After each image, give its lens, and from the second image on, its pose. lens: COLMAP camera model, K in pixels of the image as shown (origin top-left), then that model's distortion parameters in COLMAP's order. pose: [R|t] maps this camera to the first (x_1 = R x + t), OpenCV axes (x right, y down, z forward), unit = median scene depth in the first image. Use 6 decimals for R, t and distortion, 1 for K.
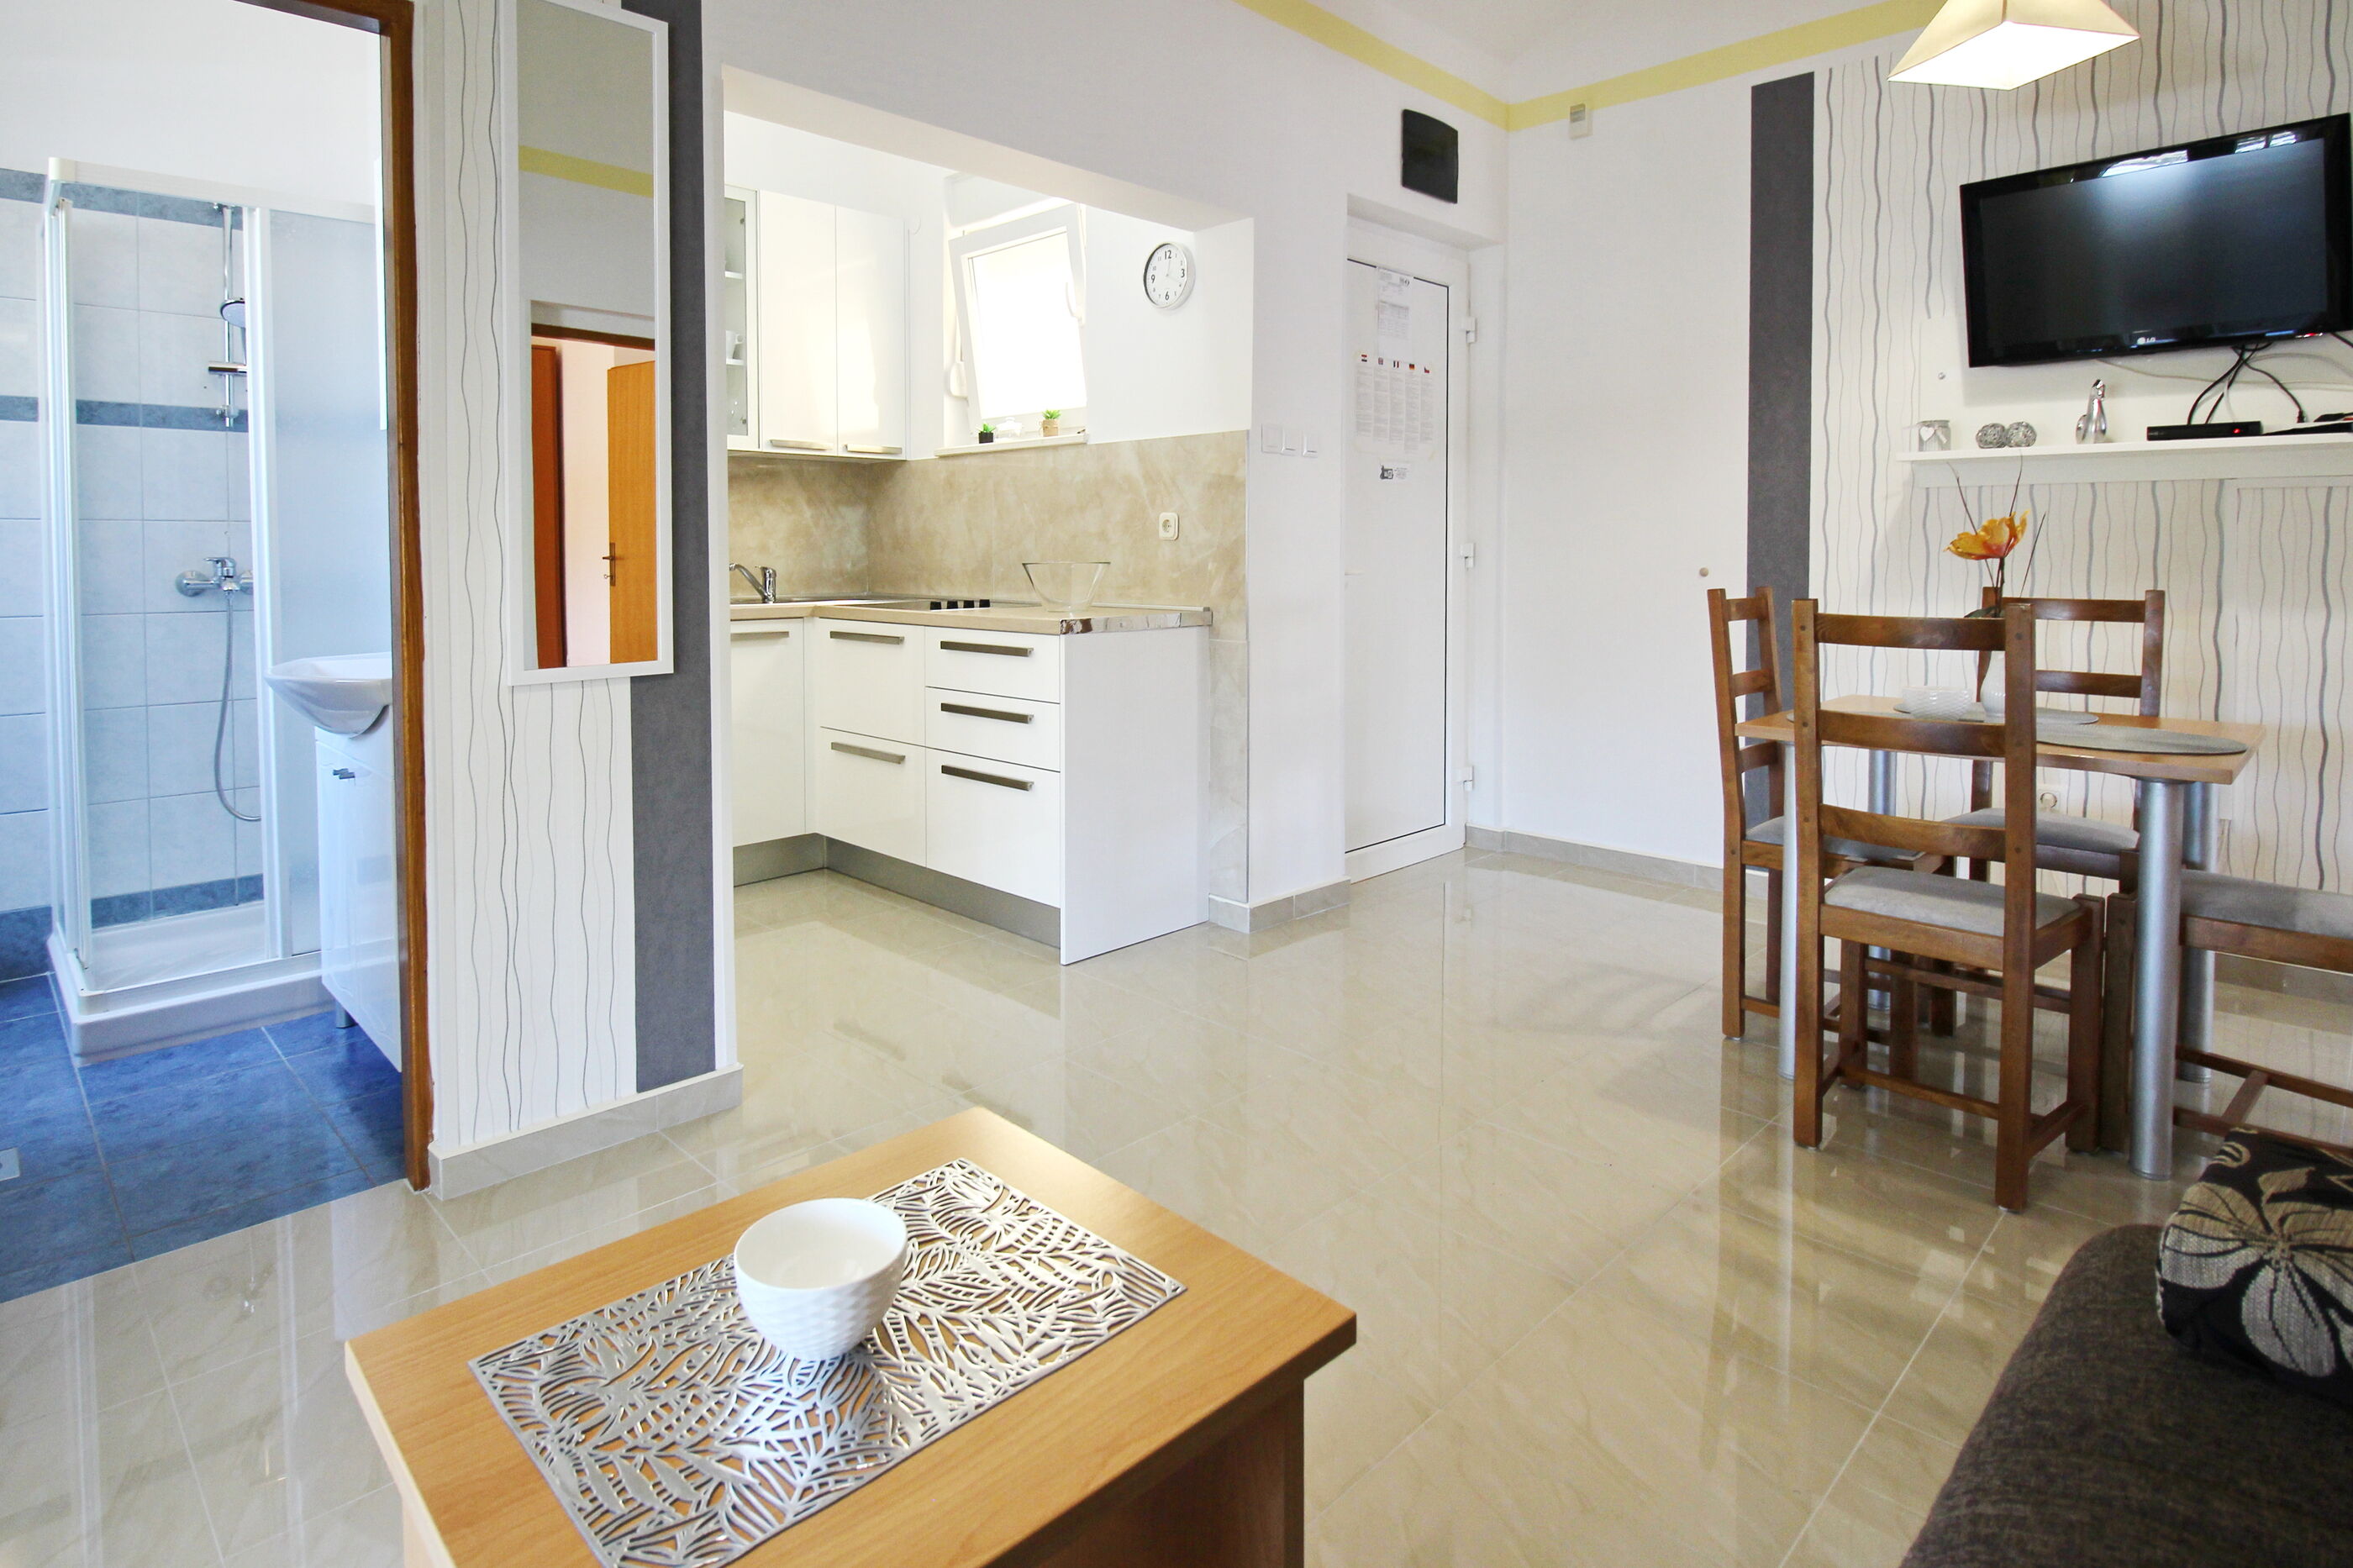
lens RADIAL K [[1314.1, 0, 987.5], [0, 1314.1, 601.1], [0, 0, 1]] dist [-0.003011, -0.008495]
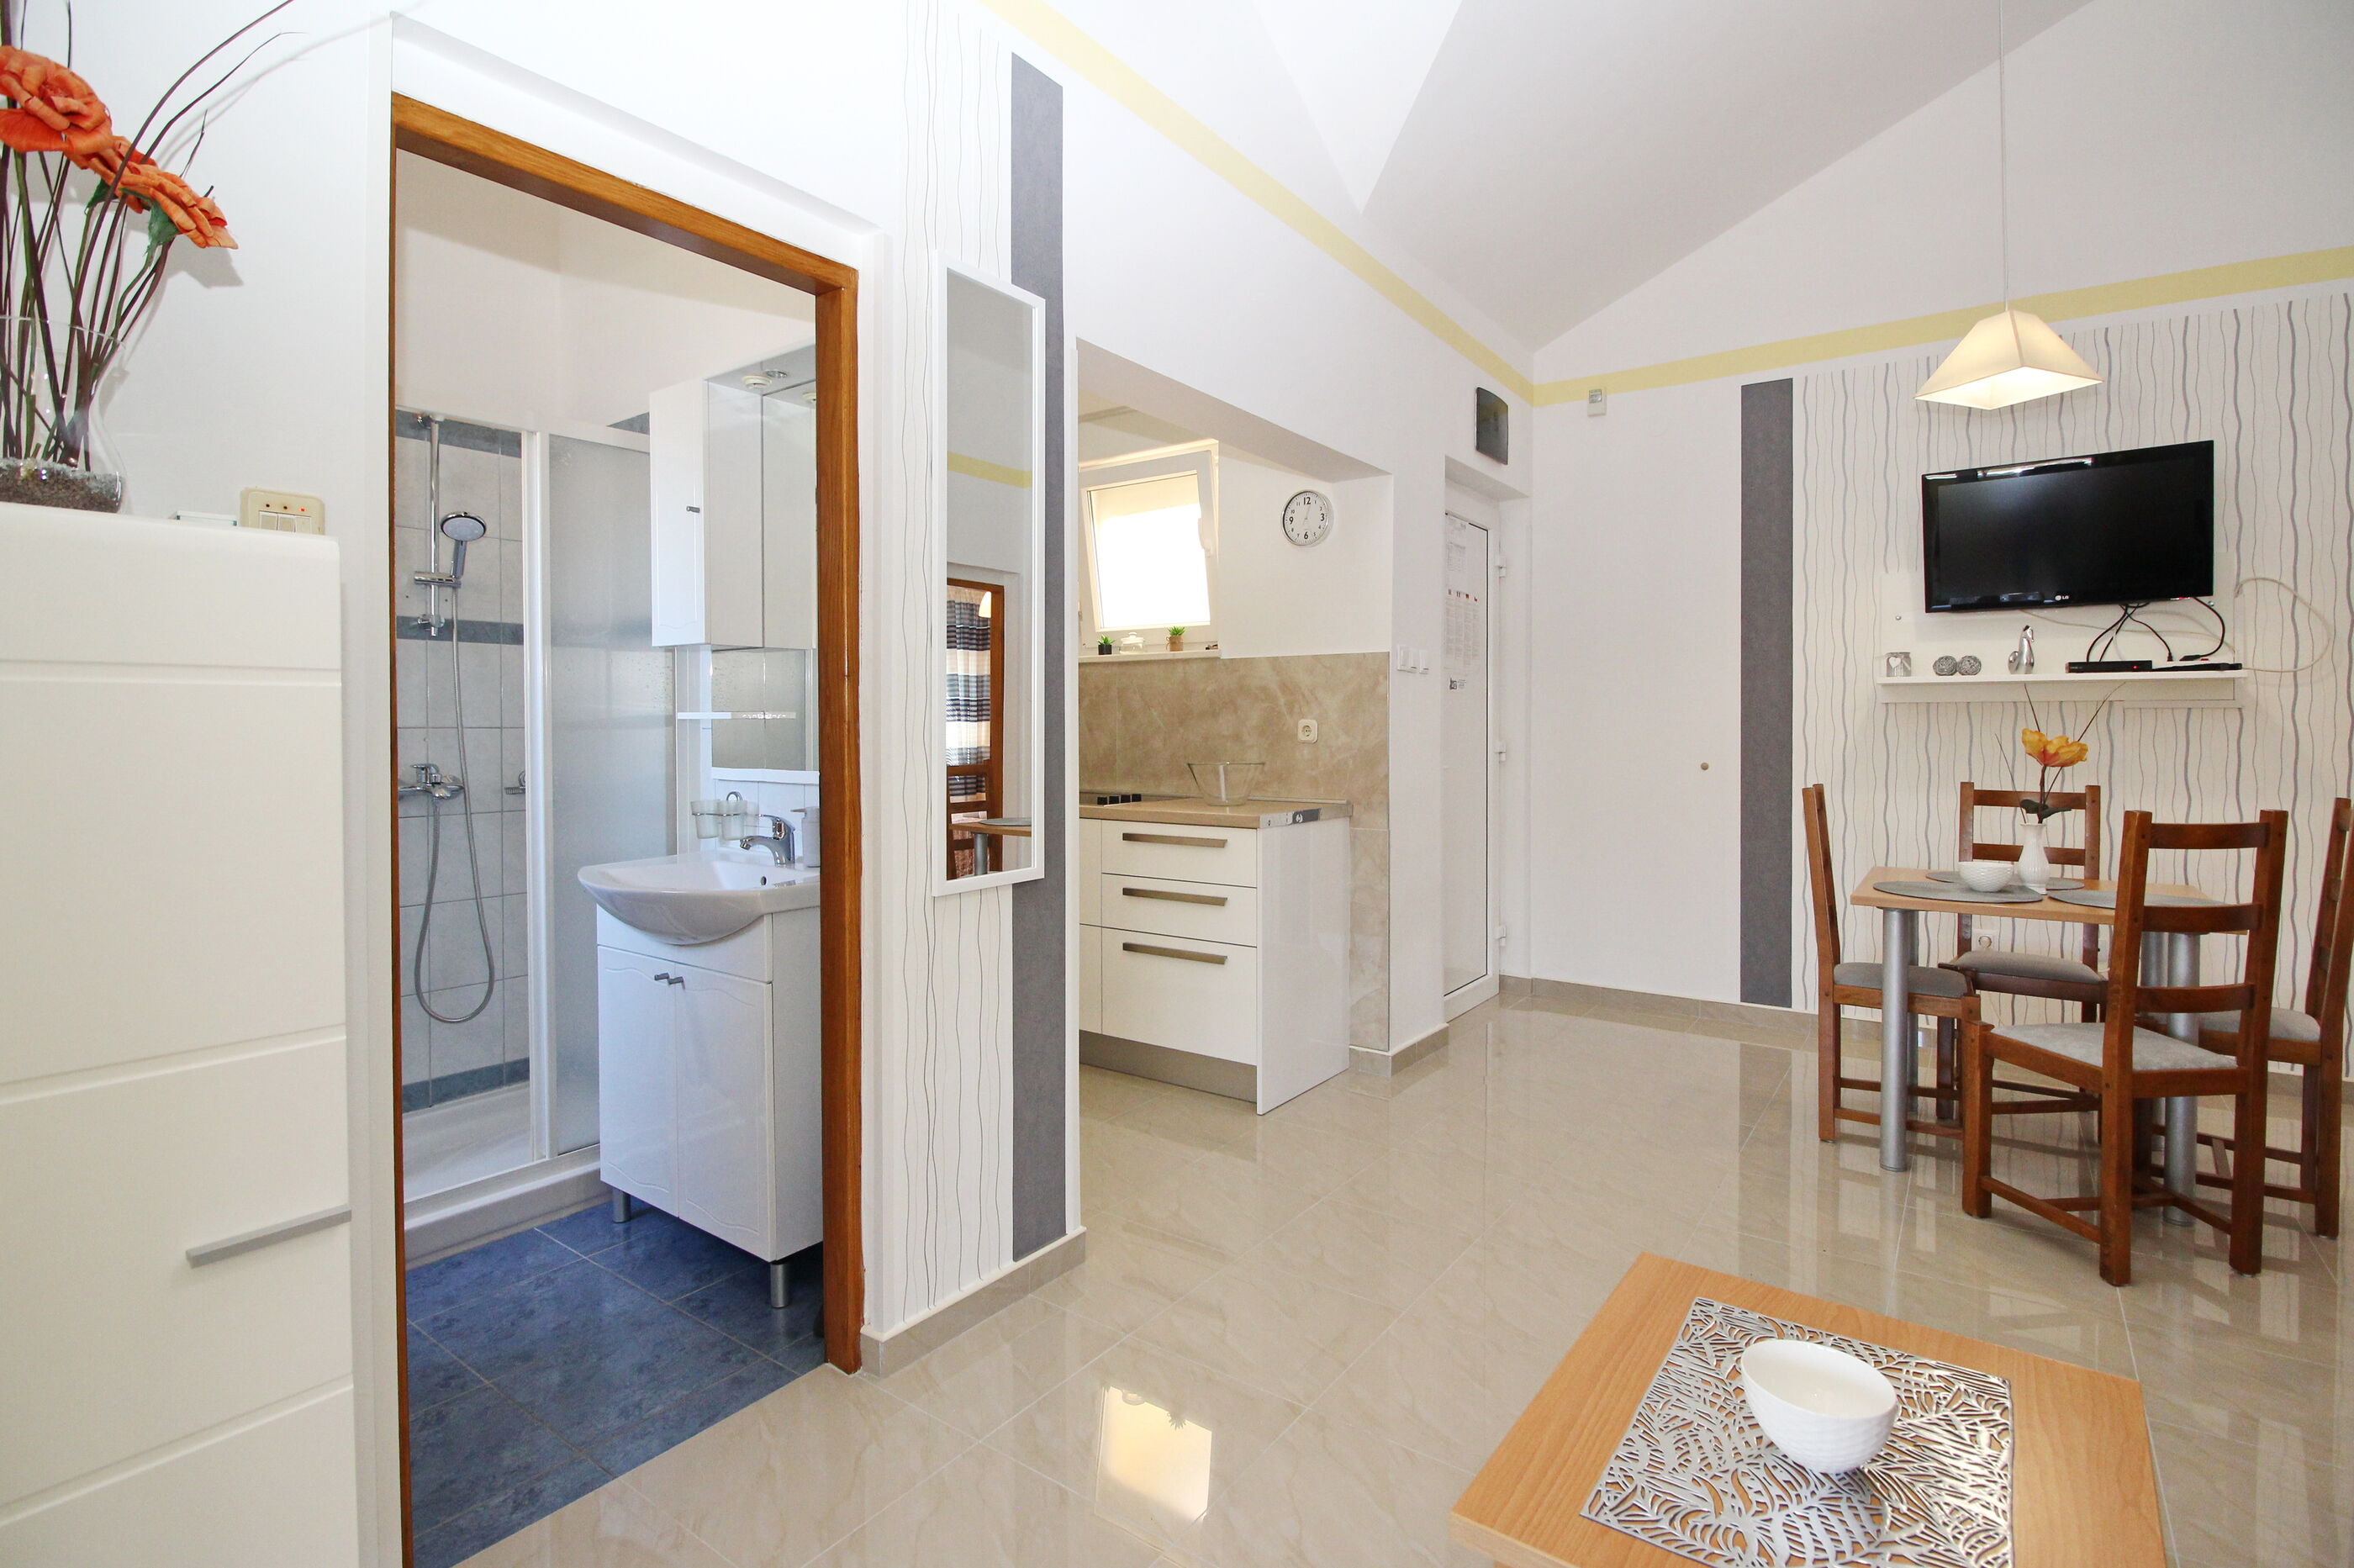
lens RADIAL K [[1170.5, 0, 1137.2], [0, 1170.5, 752.2], [0, 0, 1]] dist [-0.005505, -0.007654]
pose [[0.981361, -0.004921, 0.192110, -0.223492], [0.008871, 0.999766, -0.019705, -0.020250], [-0.191968, 0.021042, 0.981175, 0.007124]]
